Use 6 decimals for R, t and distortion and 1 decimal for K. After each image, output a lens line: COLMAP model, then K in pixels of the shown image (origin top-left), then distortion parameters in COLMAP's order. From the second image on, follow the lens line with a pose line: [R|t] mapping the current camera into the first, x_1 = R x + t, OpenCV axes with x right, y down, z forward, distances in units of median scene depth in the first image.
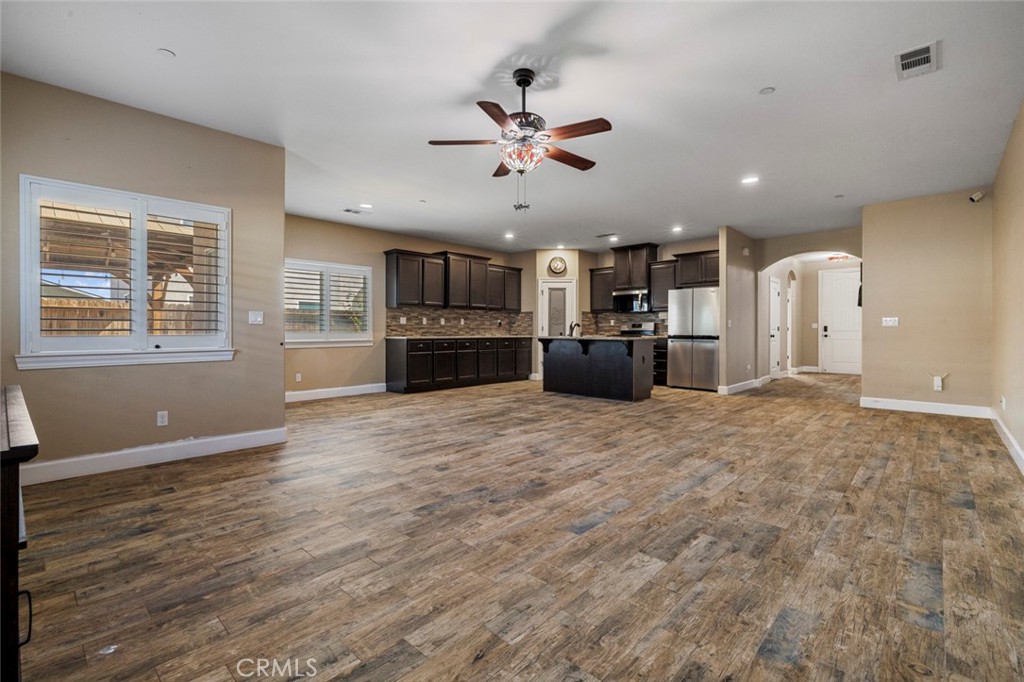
lens RADIAL K [[462.4, 0, 507.9], [0, 462.4, 332.9], [0, 0, 1]] dist [-0.002792, 0.000182]
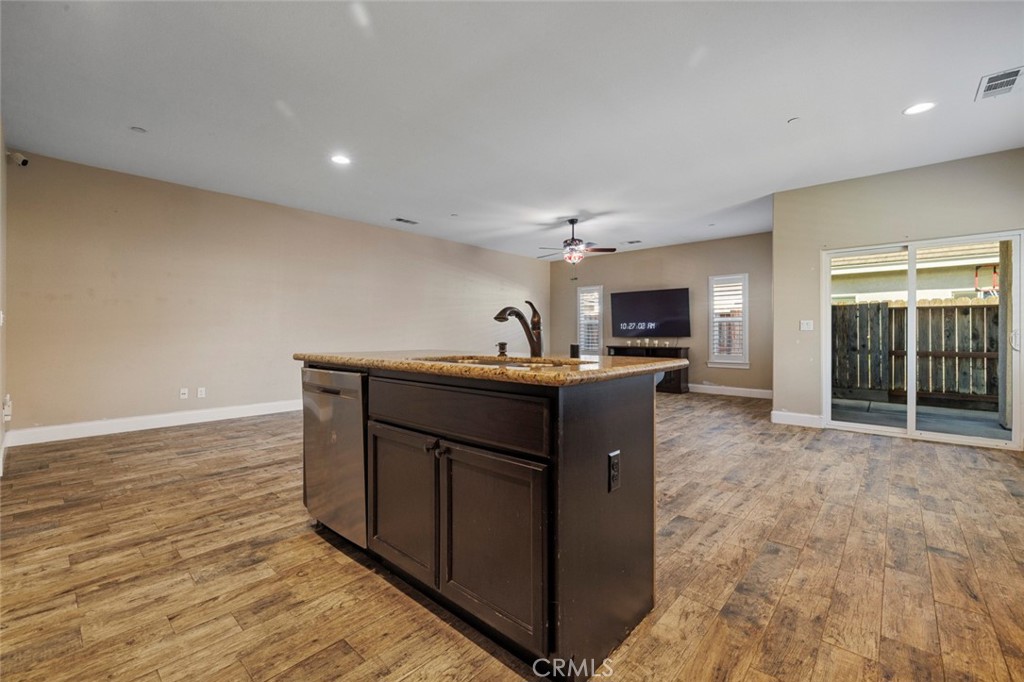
lens RADIAL K [[428.9, 0, 506.5], [0, 428.9, 335.5], [0, 0, 1]] dist [0.001733, -0.001161]
pose [[-0.999886, -0.003388, -0.014739, 0.141940], [-0.003523, 0.999952, 0.009106, -0.007091], [0.014708, 0.009157, -0.999850, 1.128464]]
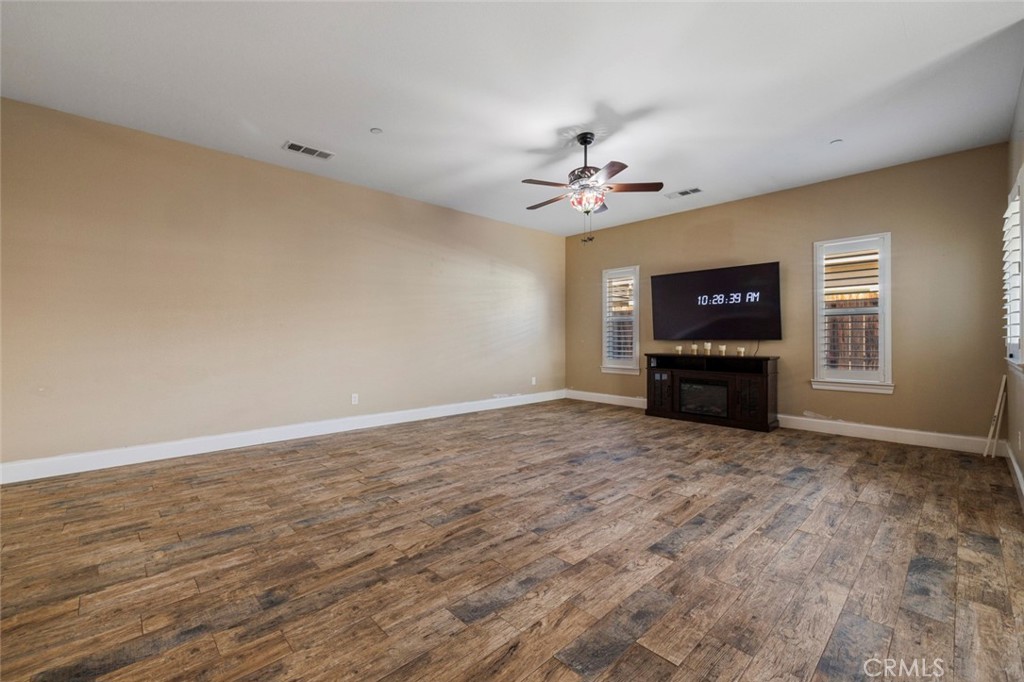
lens RADIAL K [[428.9, 0, 508.1], [0, 428.9, 337.9], [0, 0, 1]] dist [0.001733, -0.001161]
pose [[-0.998103, -0.000668, 0.061570, 0.064563], [-0.000065, 0.999952, 0.009798, -0.005716], [-0.061574, 0.009776, -0.998055, 0.807493]]
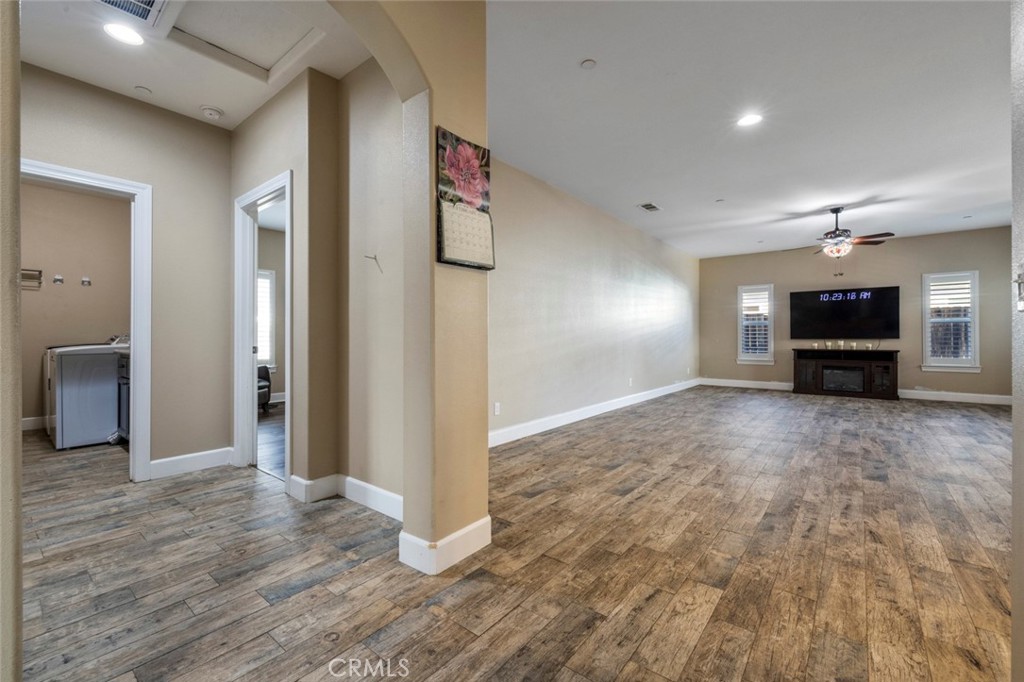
lens RADIAL K [[428.9, 0, 509.8], [0, 428.9, 337.0], [0, 0, 1]] dist [0.001733, -0.001161]
pose [[-0.997270, -0.000650, -0.073836, 0.582302], [-0.001071, 0.999983, 0.005666, -0.004760], [0.073832, 0.005730, -0.997254, 1.009818]]
